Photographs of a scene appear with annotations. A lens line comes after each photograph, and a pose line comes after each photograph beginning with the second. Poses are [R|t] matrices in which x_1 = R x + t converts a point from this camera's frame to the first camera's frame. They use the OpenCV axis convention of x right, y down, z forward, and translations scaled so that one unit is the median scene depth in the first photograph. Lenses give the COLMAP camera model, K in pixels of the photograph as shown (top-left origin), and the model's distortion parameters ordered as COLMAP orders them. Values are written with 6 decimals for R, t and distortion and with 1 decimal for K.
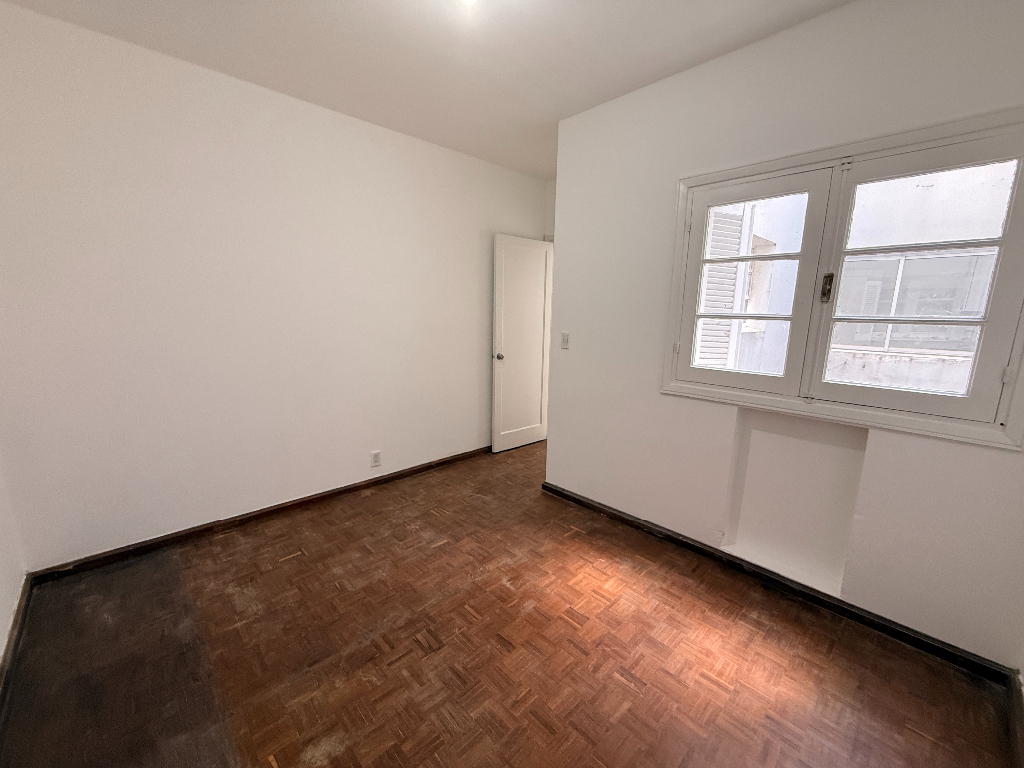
lens RADIAL K [[407.4, 0, 509.0], [0, 407.4, 380.7], [0, 0, 1]] dist [-0.001591, -0.000214]
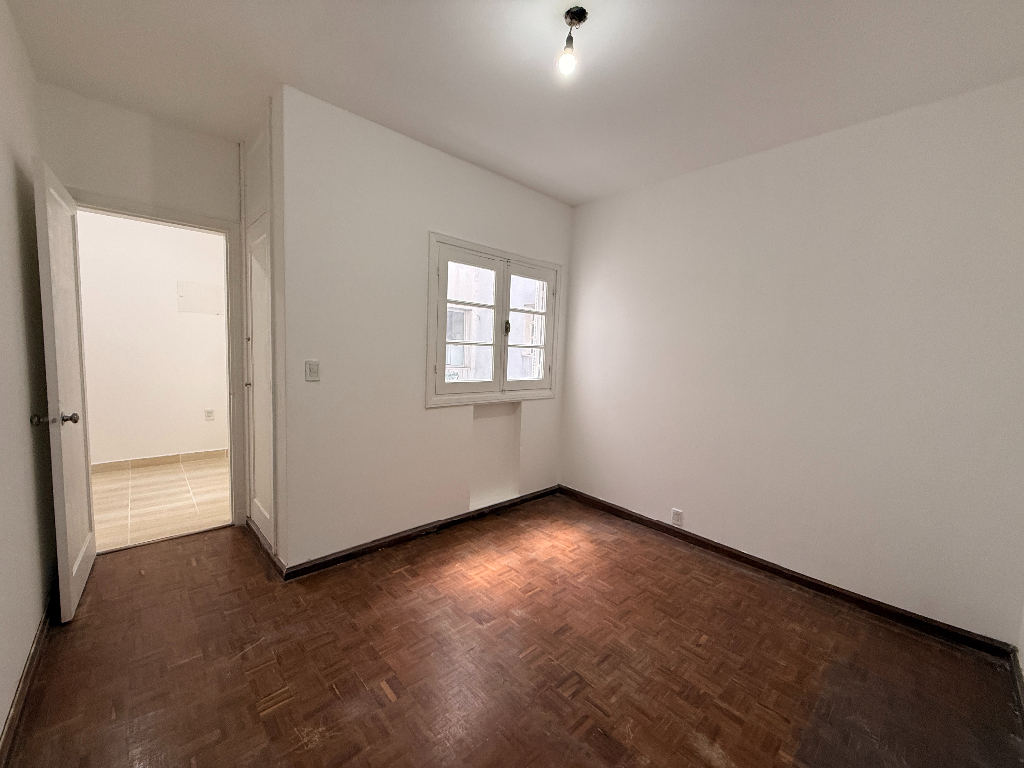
lens RADIAL K [[402.2, 0, 512.0], [0, 402.2, 384.0], [0, 0, 1]] dist [-0.002087, -0.000250]
pose [[0.019479, -0.103884, 0.994399, -0.984473], [0.133610, 0.985937, 0.100383, -0.157766], [-0.990843, 0.130906, 0.033085, 0.937688]]
